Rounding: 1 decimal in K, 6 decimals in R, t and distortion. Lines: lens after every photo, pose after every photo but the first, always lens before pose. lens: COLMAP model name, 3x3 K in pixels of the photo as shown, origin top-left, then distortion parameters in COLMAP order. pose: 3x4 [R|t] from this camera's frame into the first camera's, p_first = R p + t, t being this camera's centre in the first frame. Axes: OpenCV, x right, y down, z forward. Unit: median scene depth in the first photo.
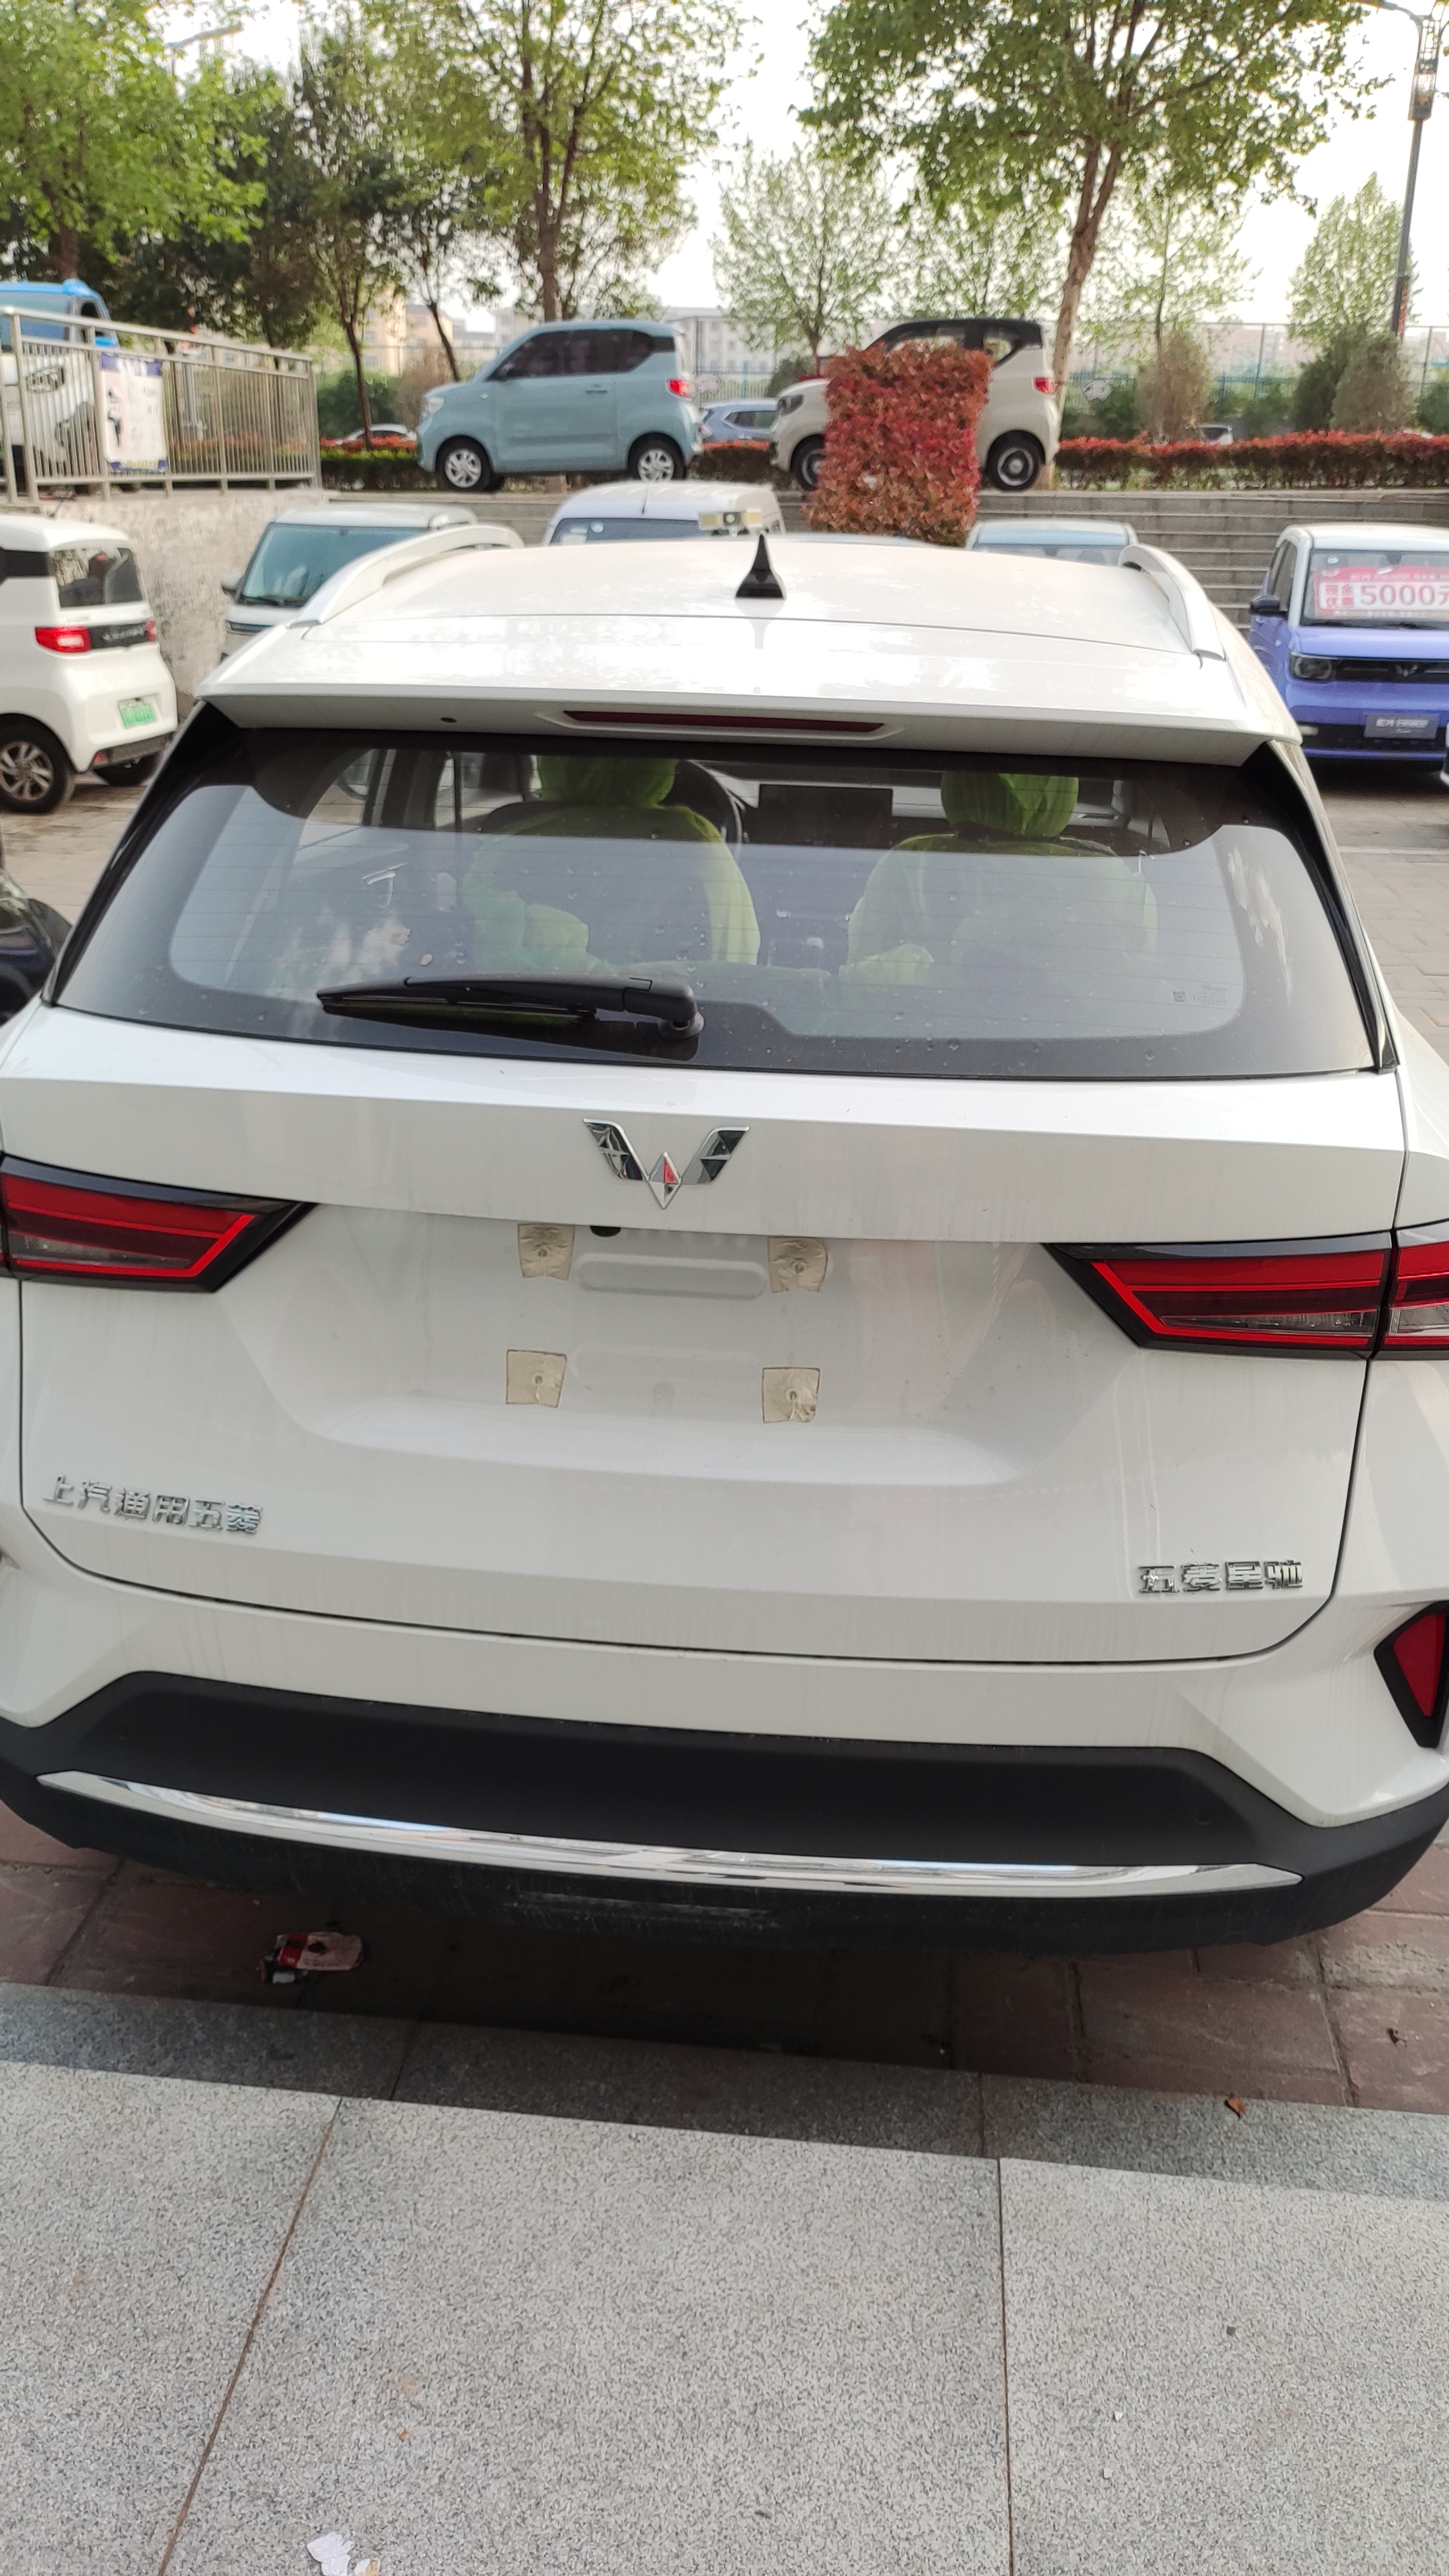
lens RADIAL K [[1951.0, 0, 739.1], [0, 1951.0, 1265.7], [0, 0, 1]] dist [0.062018, -0.066944]
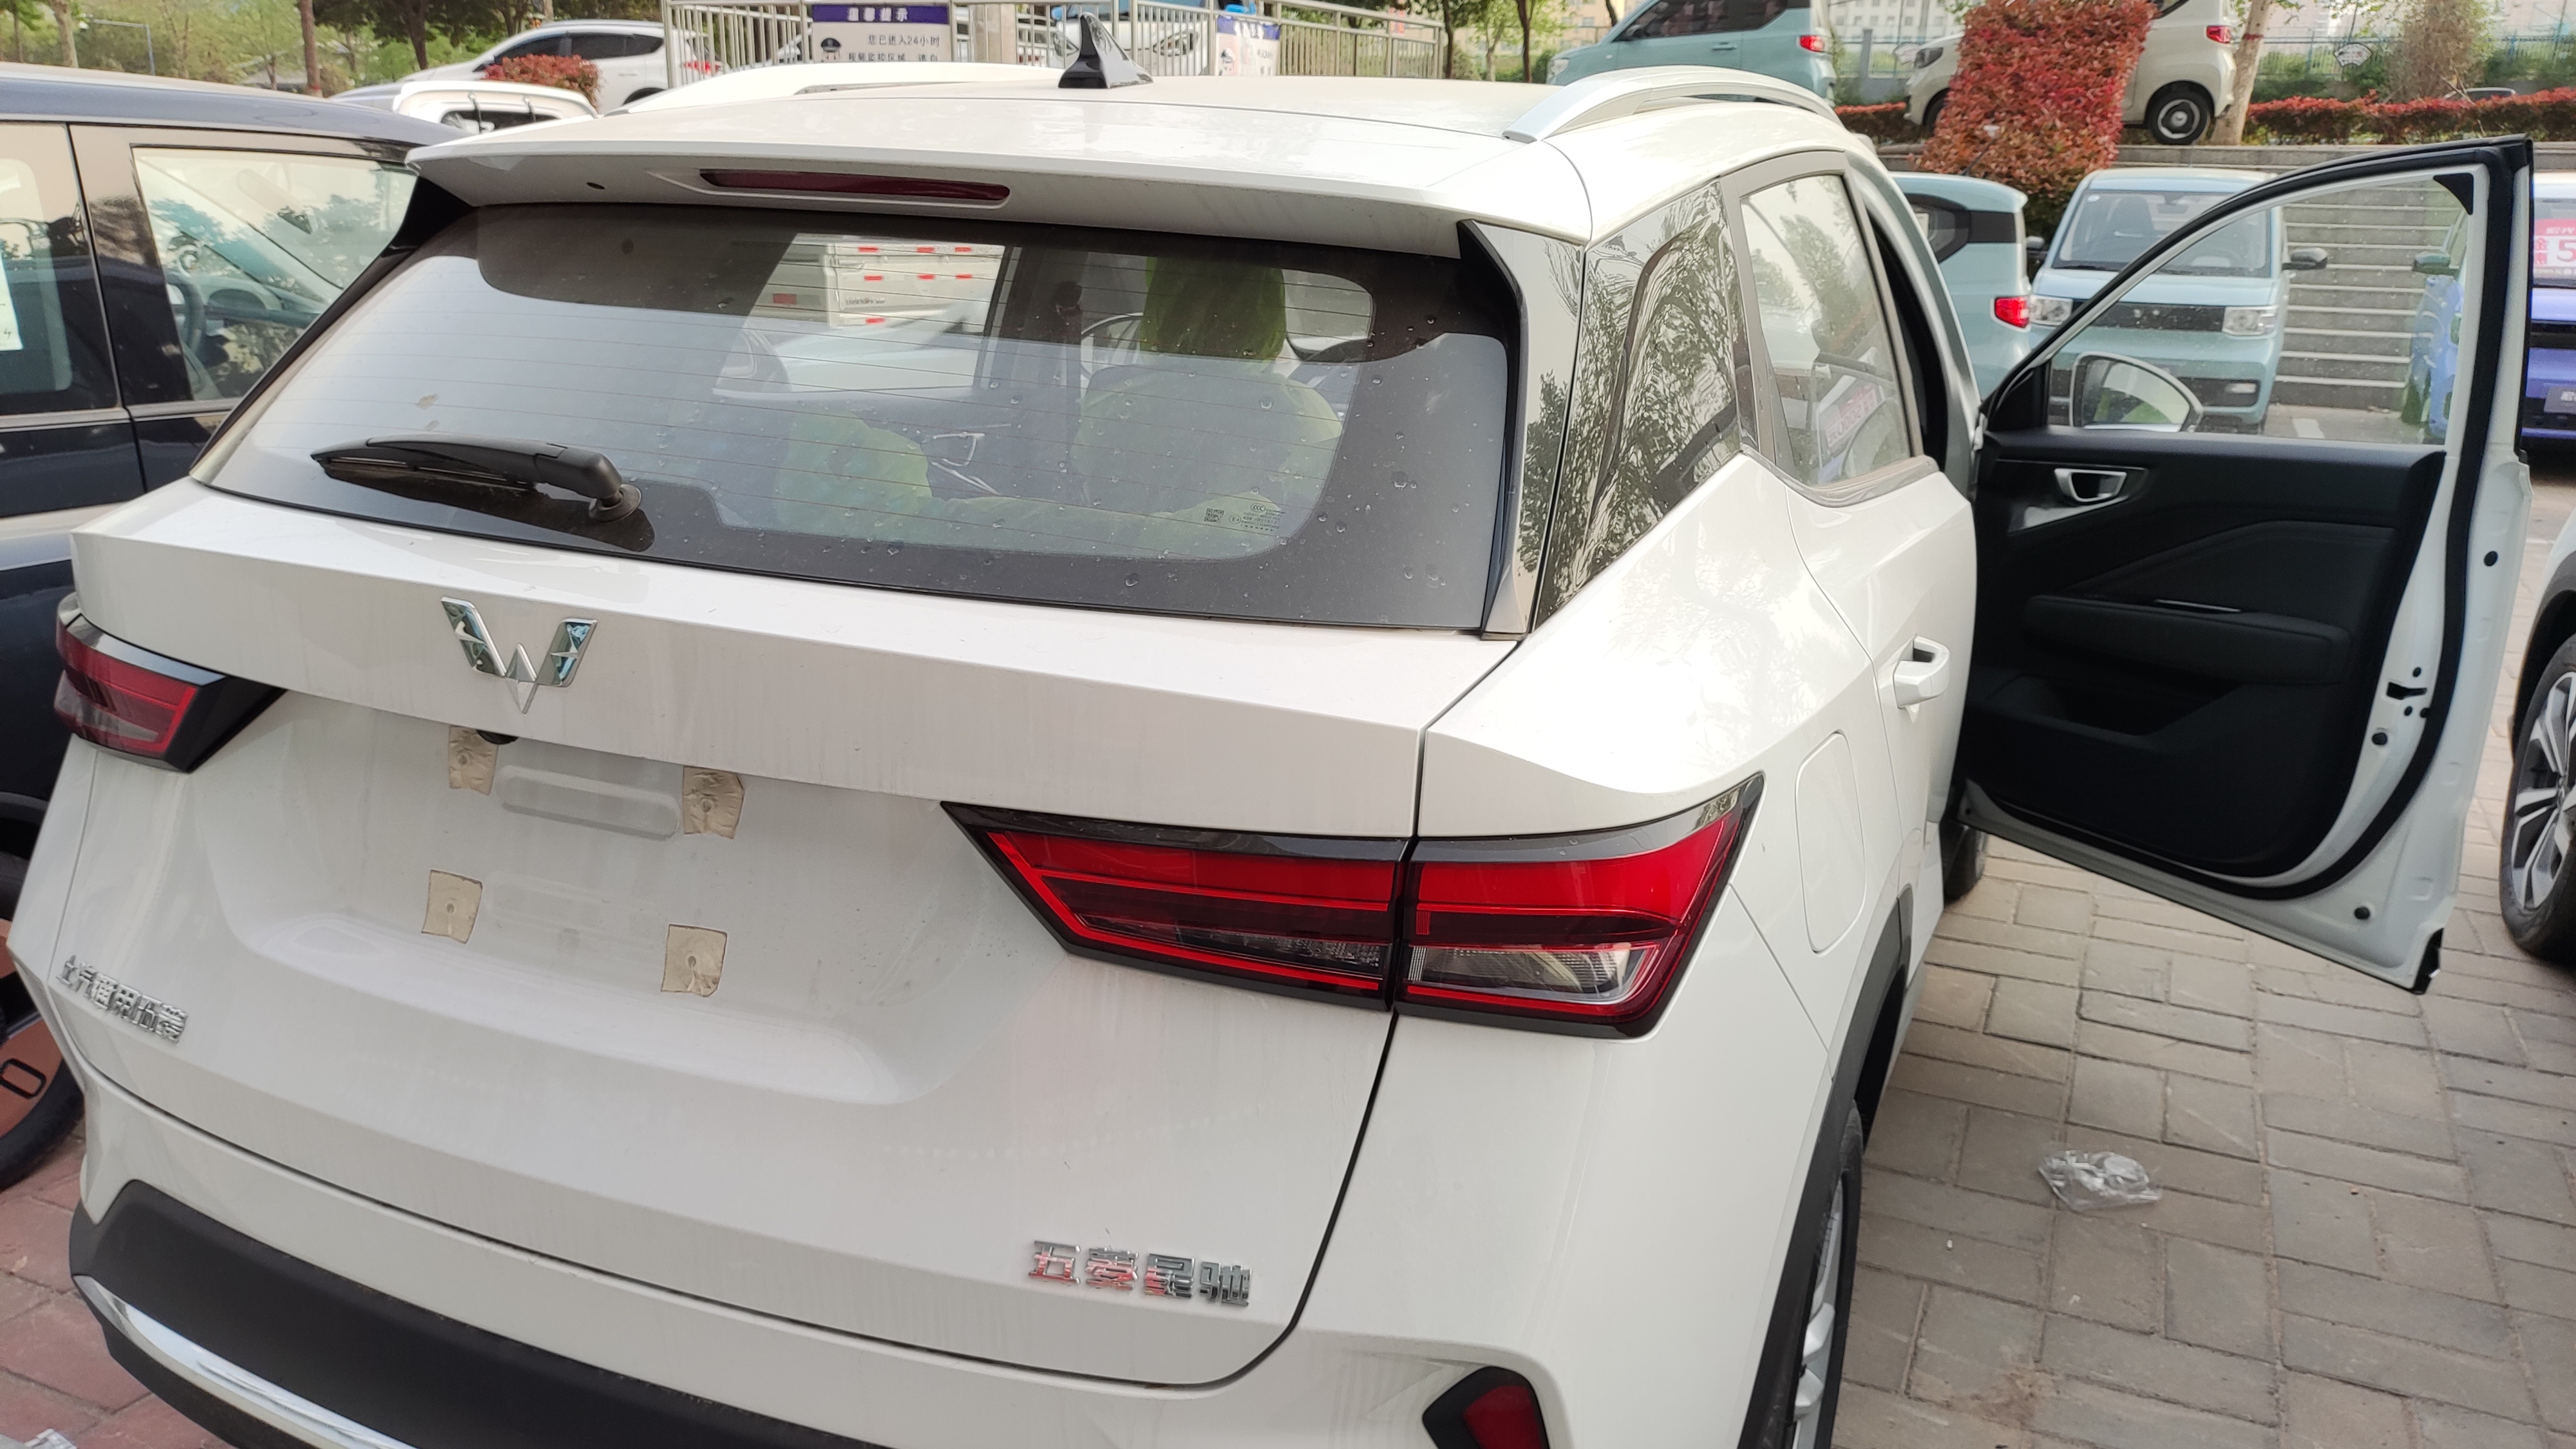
lens RADIAL K [[1951.0, 0, 1269.6], [0, 1951.0, 749.0], [0, 0, 1]] dist [0.062018, -0.066944]
pose [[0.948675, 0.094547, -0.301789, 0.484239], [-0.120206, 0.990447, -0.067572, 0.004321], [0.292517, 0.100380, 0.950977, 0.271205]]
